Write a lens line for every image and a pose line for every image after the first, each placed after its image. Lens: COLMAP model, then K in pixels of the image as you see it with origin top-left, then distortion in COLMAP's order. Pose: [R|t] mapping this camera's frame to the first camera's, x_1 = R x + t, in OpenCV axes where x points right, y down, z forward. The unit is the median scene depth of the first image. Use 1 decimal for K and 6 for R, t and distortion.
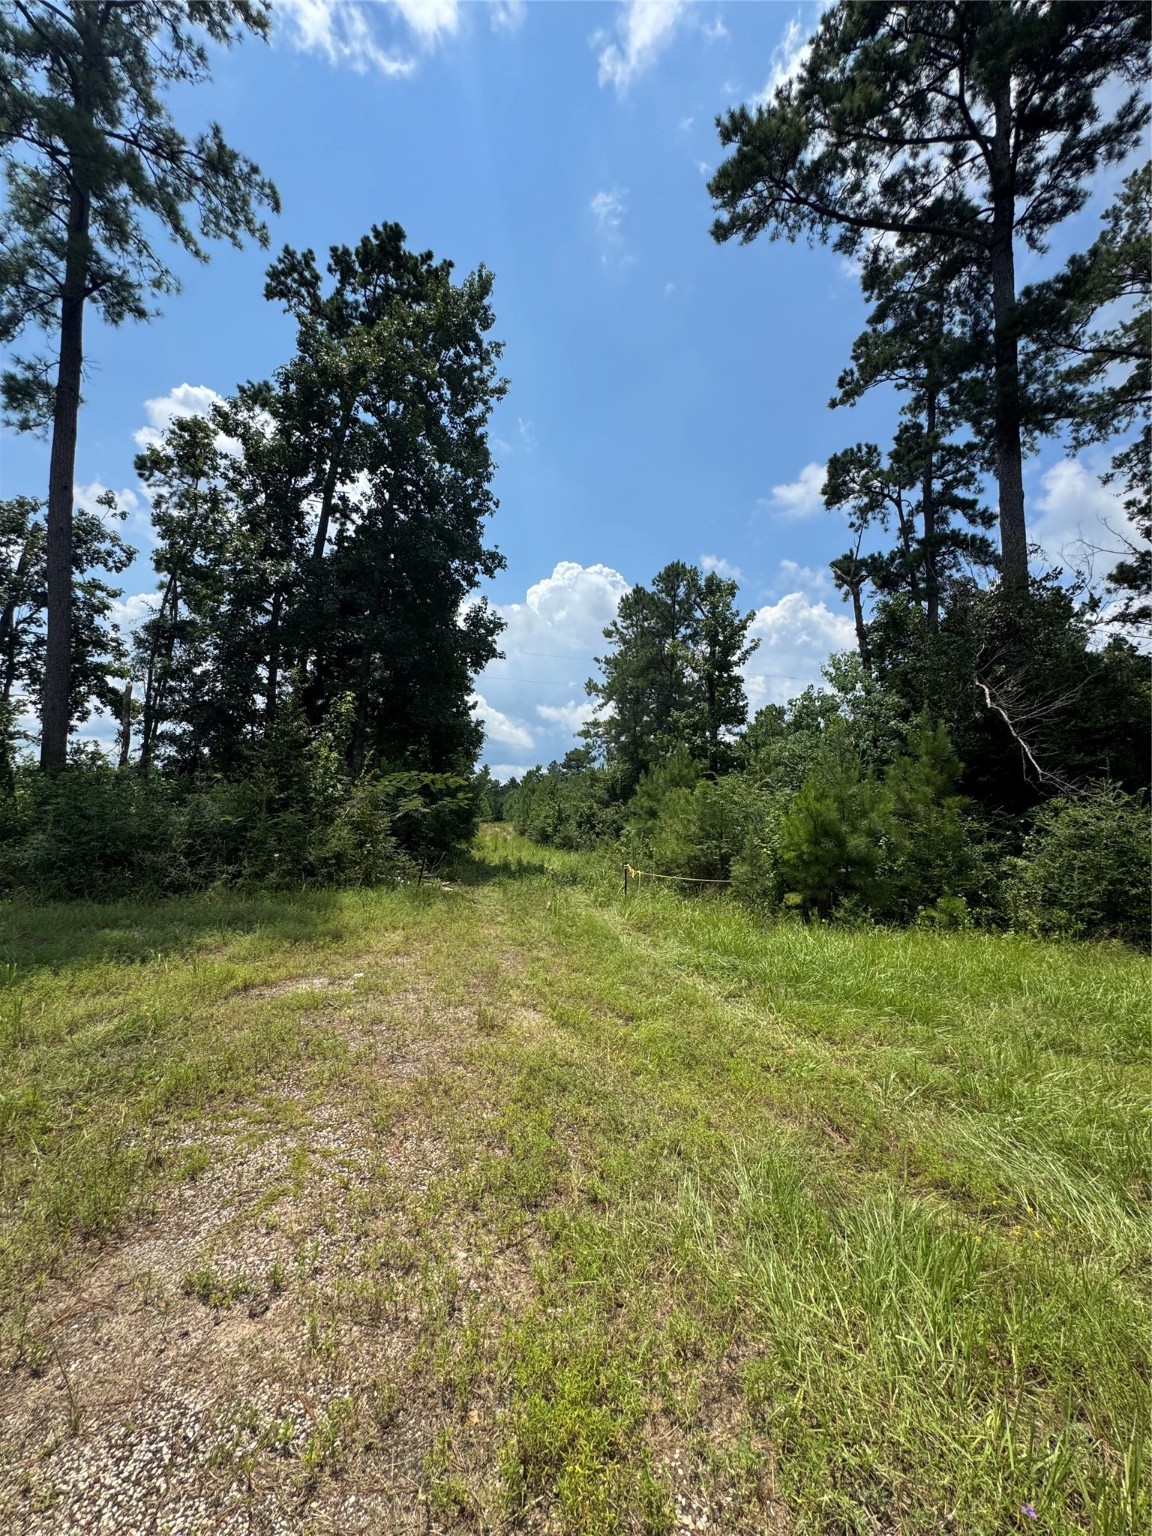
lens RADIAL K [[622.0, 0, 576.0], [0, 622.0, 768.0], [0, 0, 1]] dist [-0.012274, 0.000037]
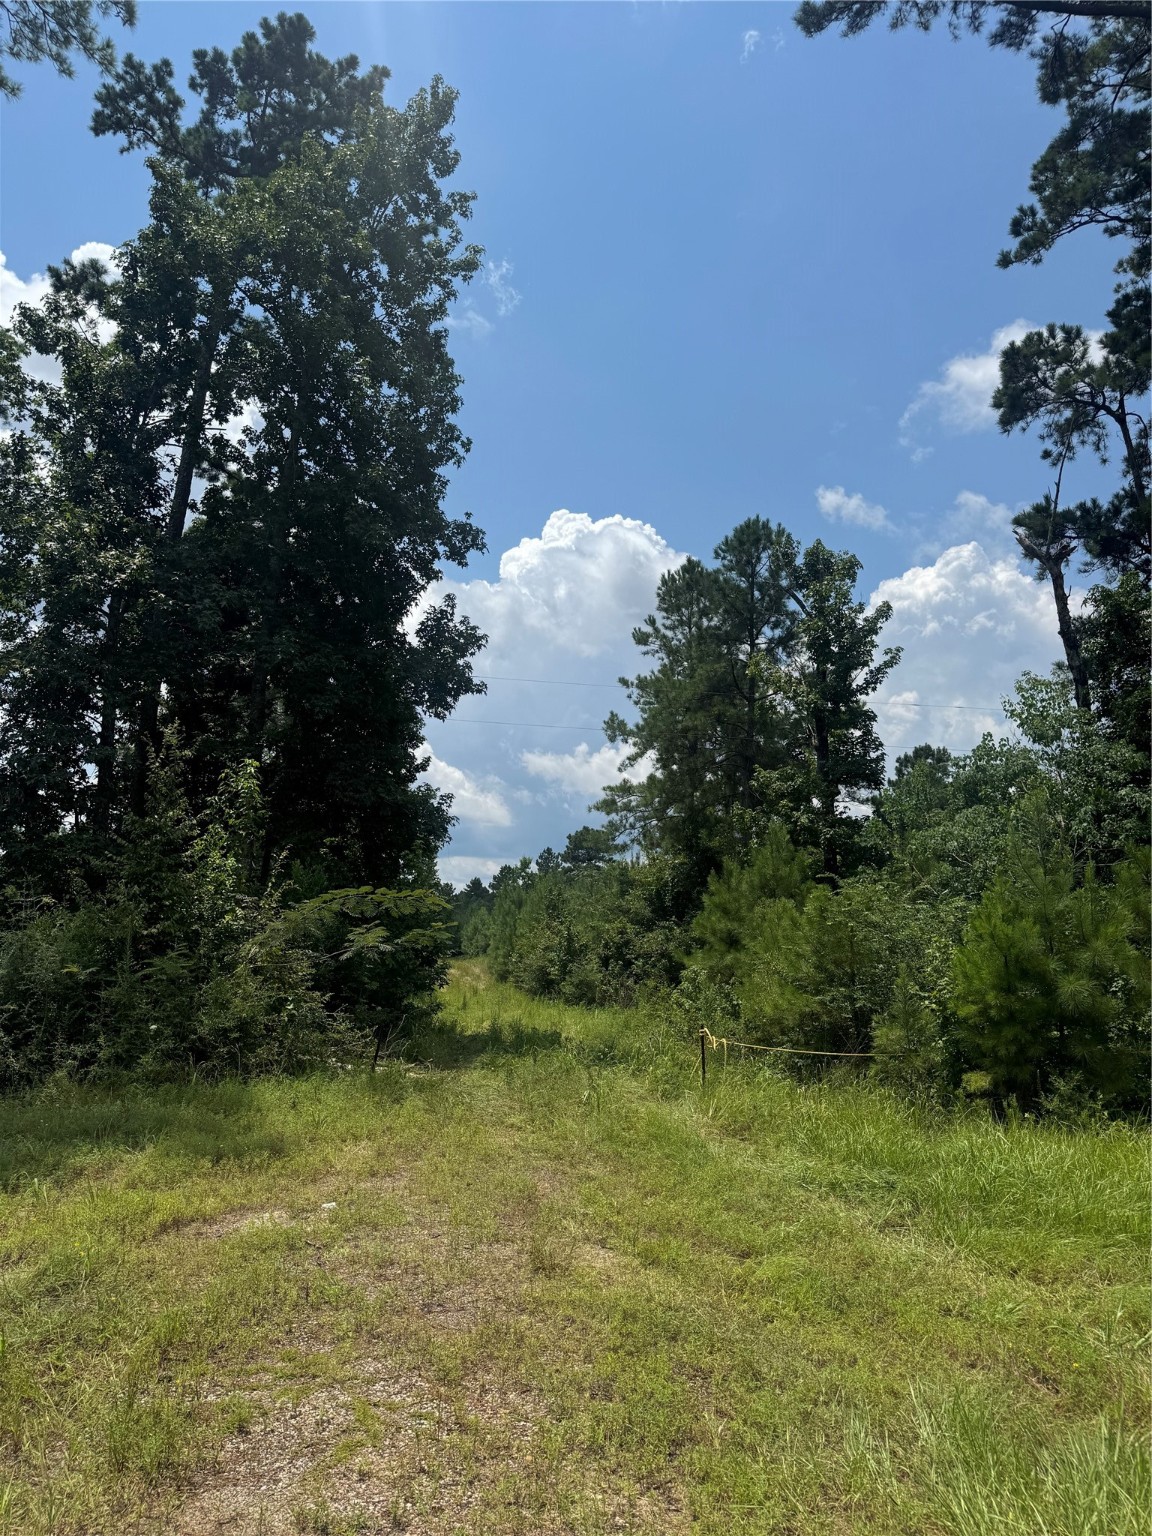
lens RADIAL K [[1085.7, 0, 566.7], [0, 1085.7, 768.0], [0, 0, 1]] dist [0.078812, -0.110291]
pose [[0.999684, -0.022152, -0.011898, -0.021487], [0.021088, 0.996310, -0.083195, -0.010218], [0.013697, 0.082918, 0.996462, -0.067711]]
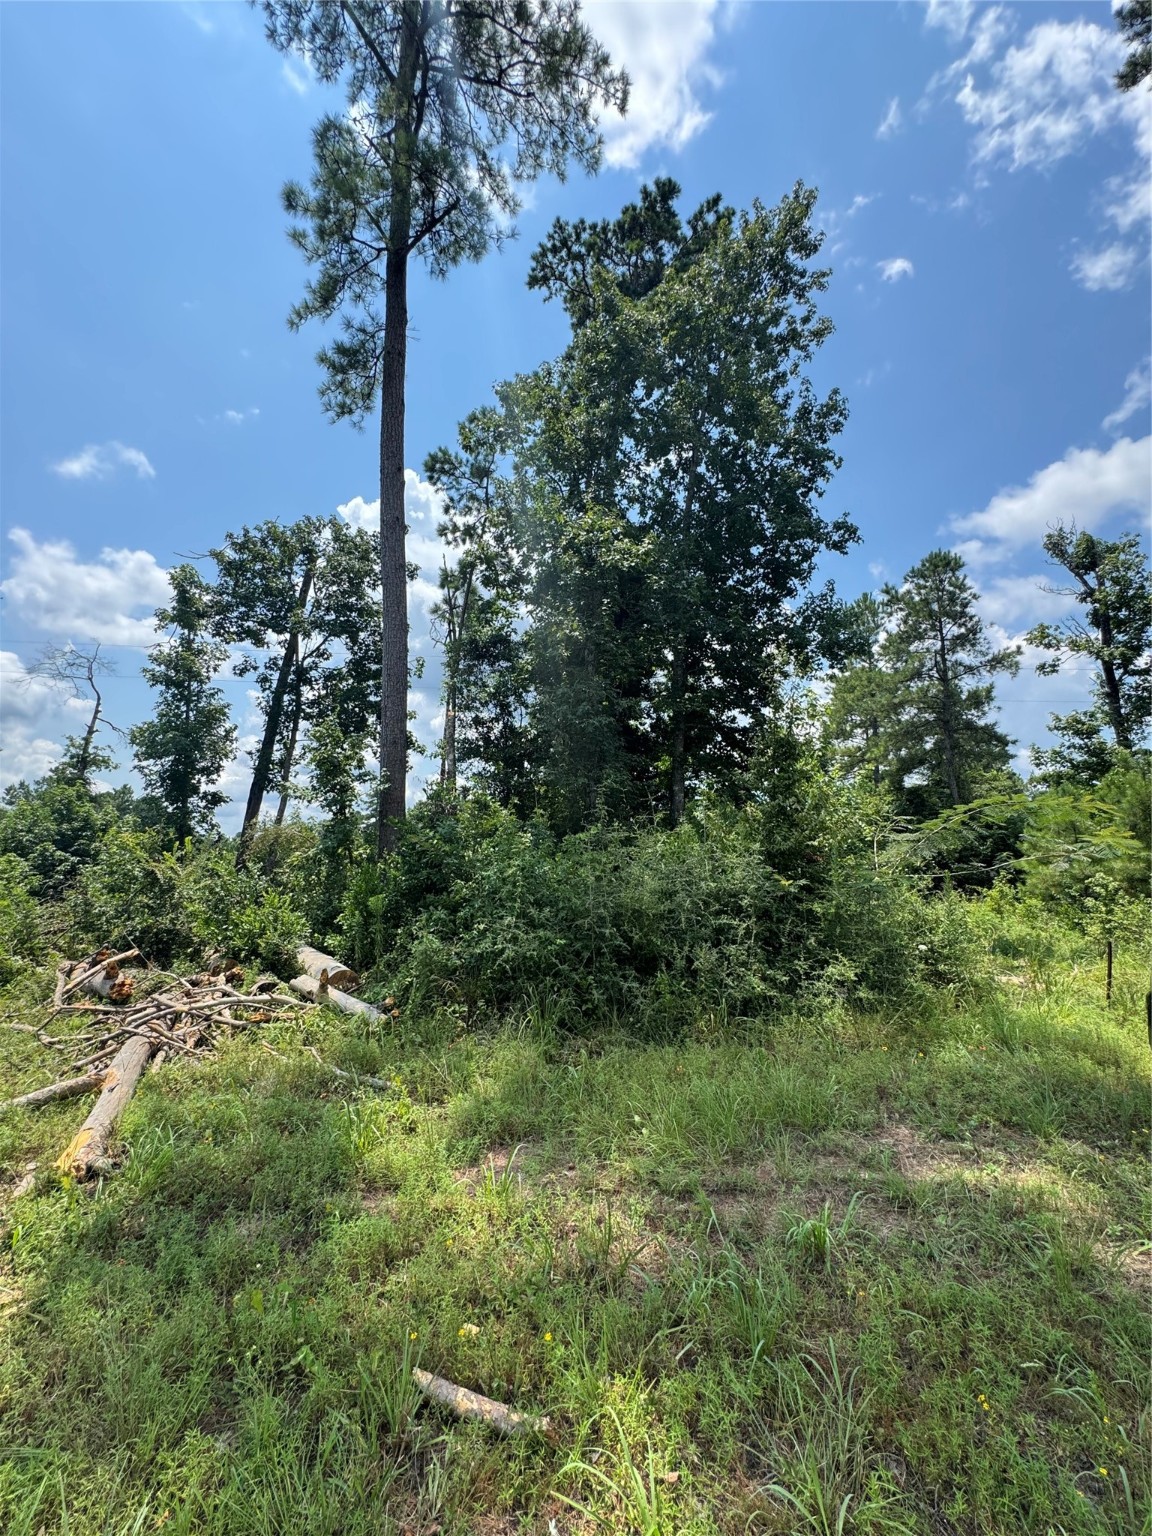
lens RADIAL K [[622.0, 0, 576.0], [0, 622.0, 768.0], [0, 0, 1]] dist [-0.012274, 0.000037]
pose [[0.981142, -0.057236, -0.184619, -0.342153], [0.044500, 0.996382, -0.072412, 0.002941], [0.188095, 0.062831, 0.980139, 0.195364]]
